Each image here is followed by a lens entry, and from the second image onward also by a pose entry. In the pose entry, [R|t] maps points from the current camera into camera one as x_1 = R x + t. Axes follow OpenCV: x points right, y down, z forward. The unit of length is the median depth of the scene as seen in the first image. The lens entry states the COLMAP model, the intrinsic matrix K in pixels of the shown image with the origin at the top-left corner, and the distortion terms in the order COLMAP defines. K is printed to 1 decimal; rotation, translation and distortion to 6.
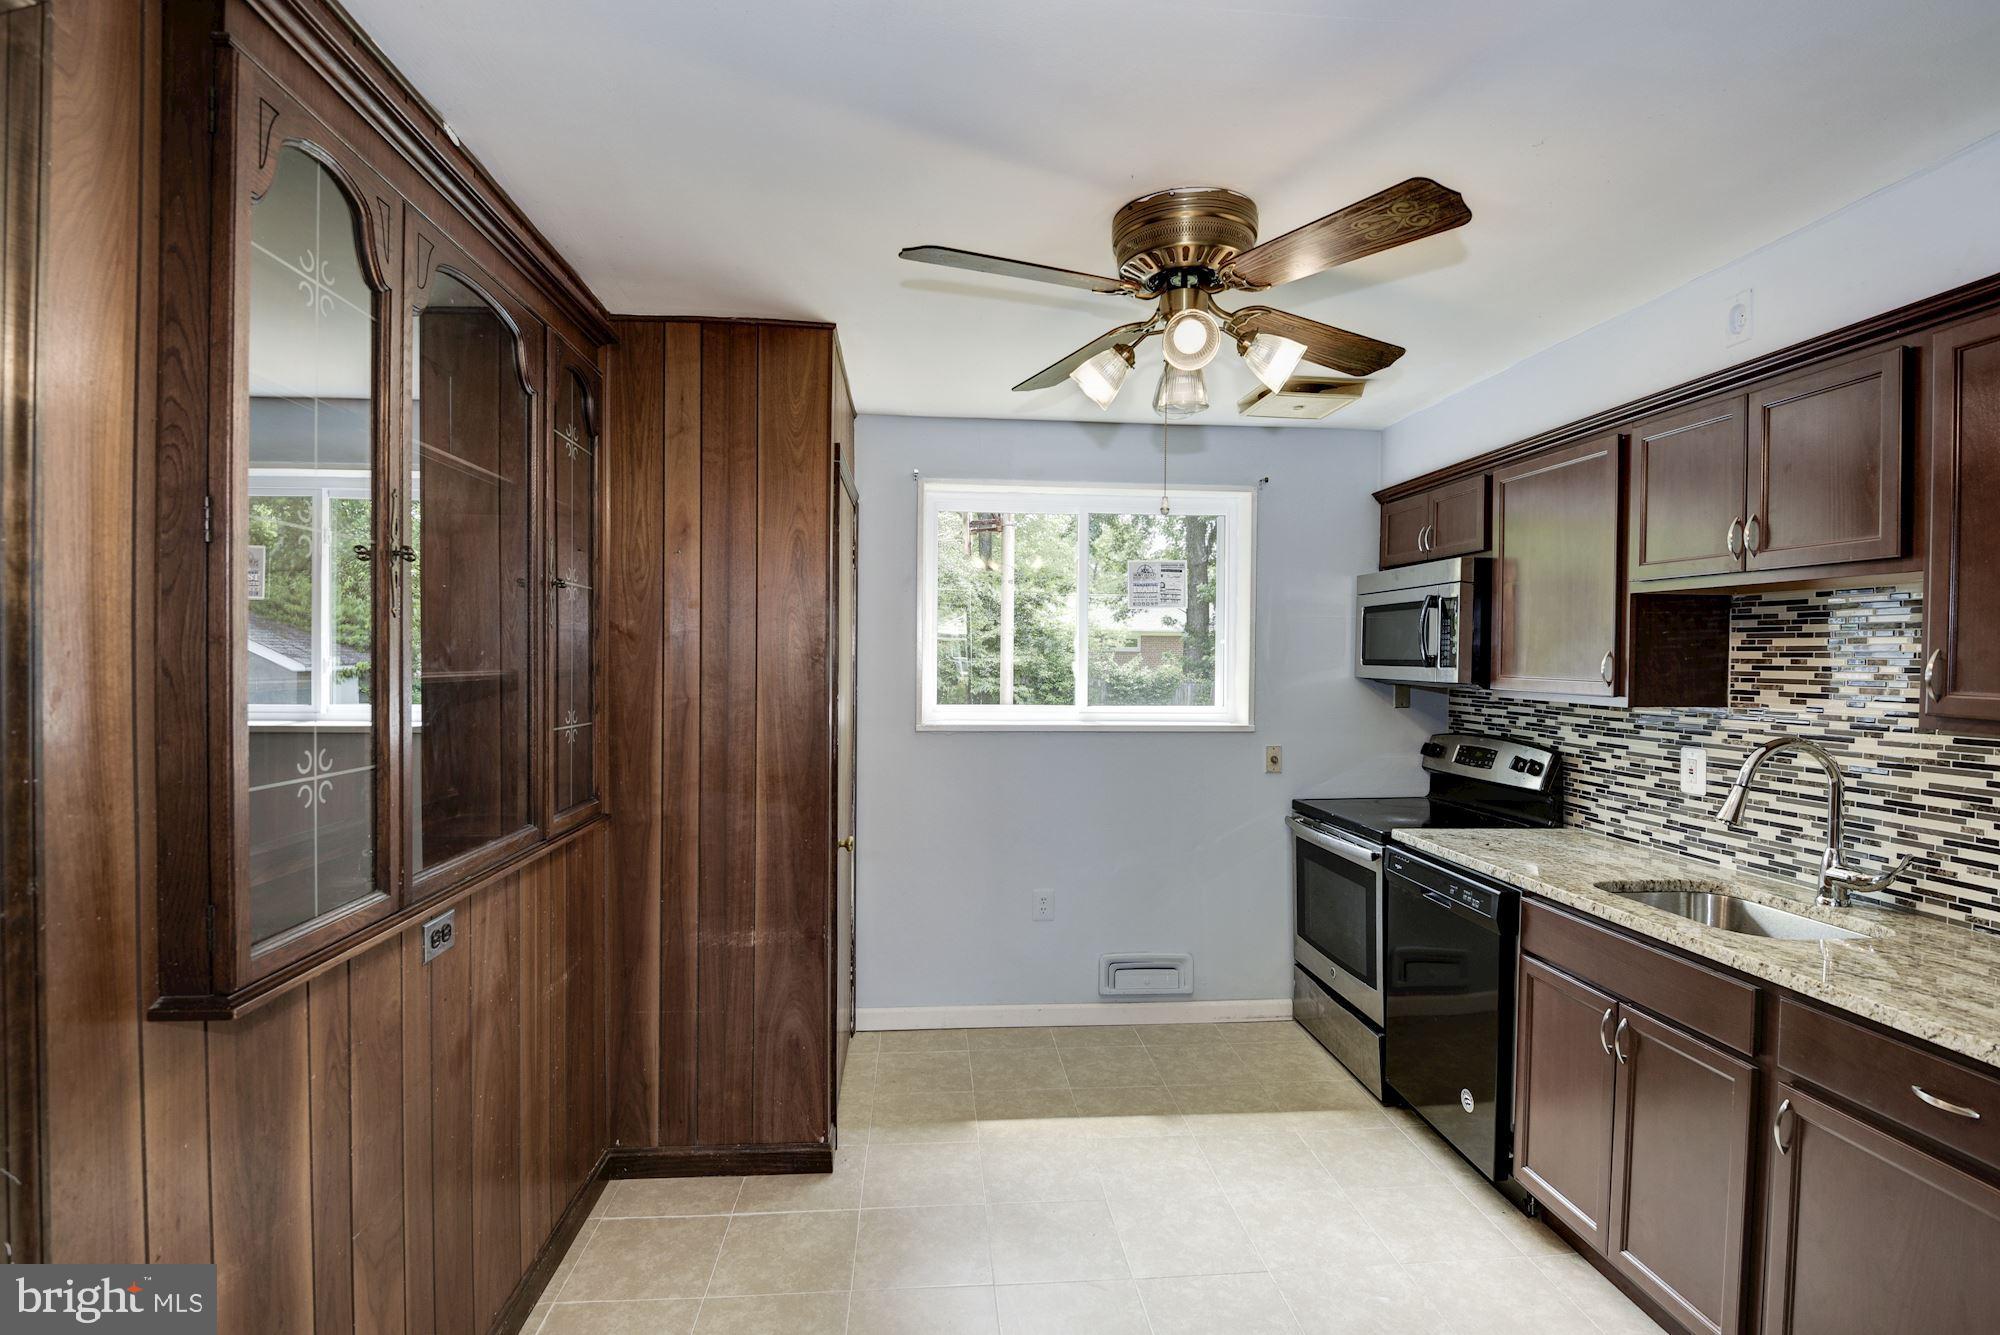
lens RADIAL K [[952.4, 0, 997.1], [0, 952.4, 663.1], [0, 0, 1]] dist [-0.011025, -0.011809]
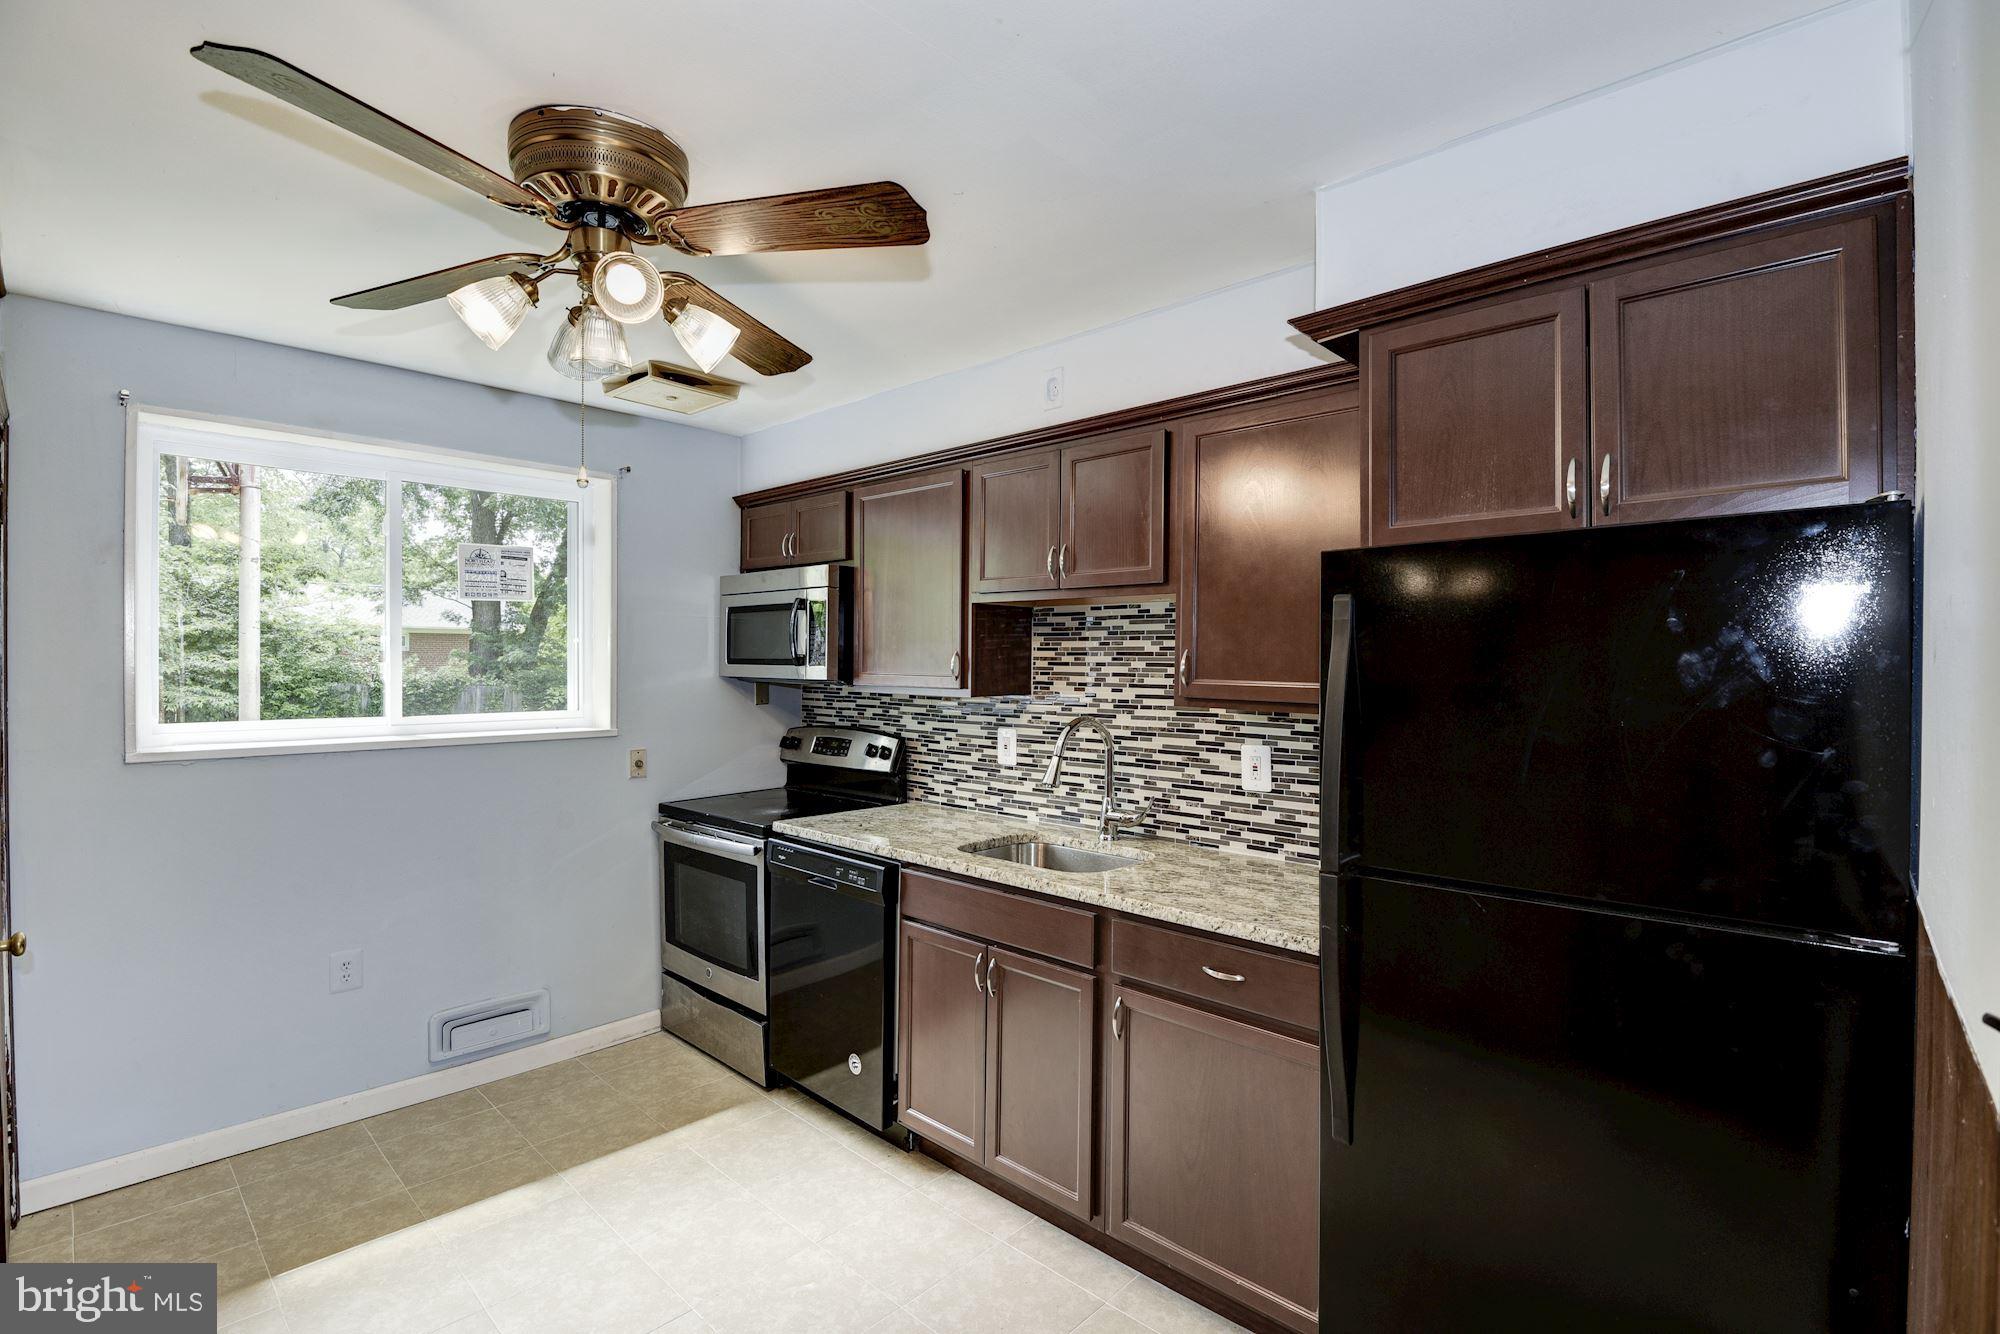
lens RADIAL K [[903.8, 0, 1011.8], [0, 903.8, 667.3], [0, 0, 1]] dist [0.016852, -0.031372]
pose [[0.736770, -0.009843, 0.676072, -0.070742], [0.006361, 0.999951, 0.007627, -0.000022], [-0.676114, -0.001319, 0.736796, 0.113125]]
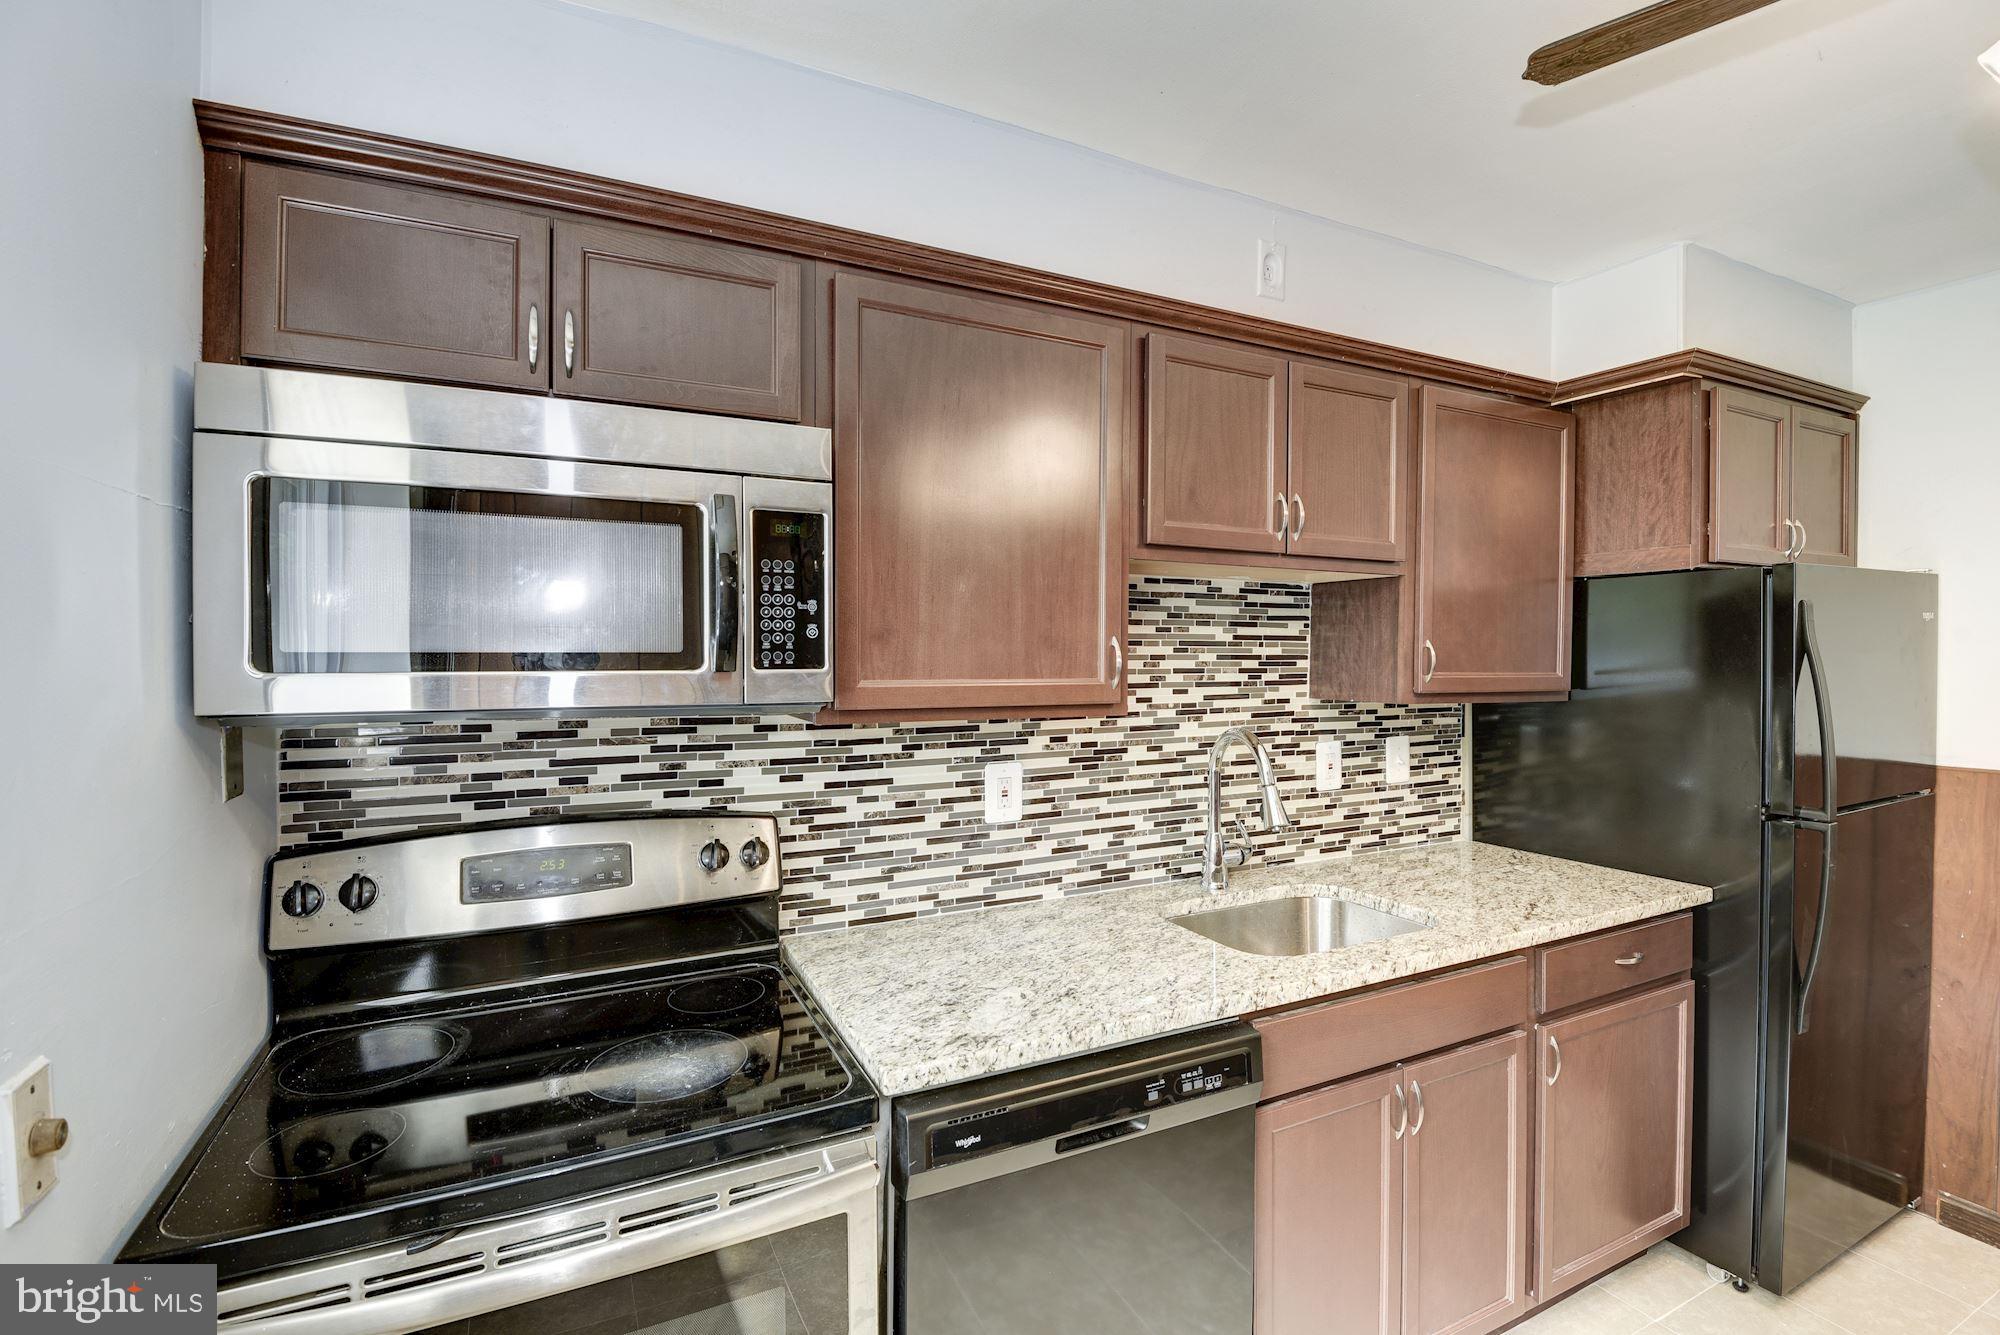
lens RADIAL K [[903.8, 0, 1011.8], [0, 903.8, 667.8], [0, 0, 1]] dist [0.016852, -0.031372]
pose [[-0.371310, -0.027885, 0.928090, 0.052870], [0.002764, 0.999511, 0.031137, -0.011133], [-0.928505, 0.014127, -0.371052, 1.303035]]
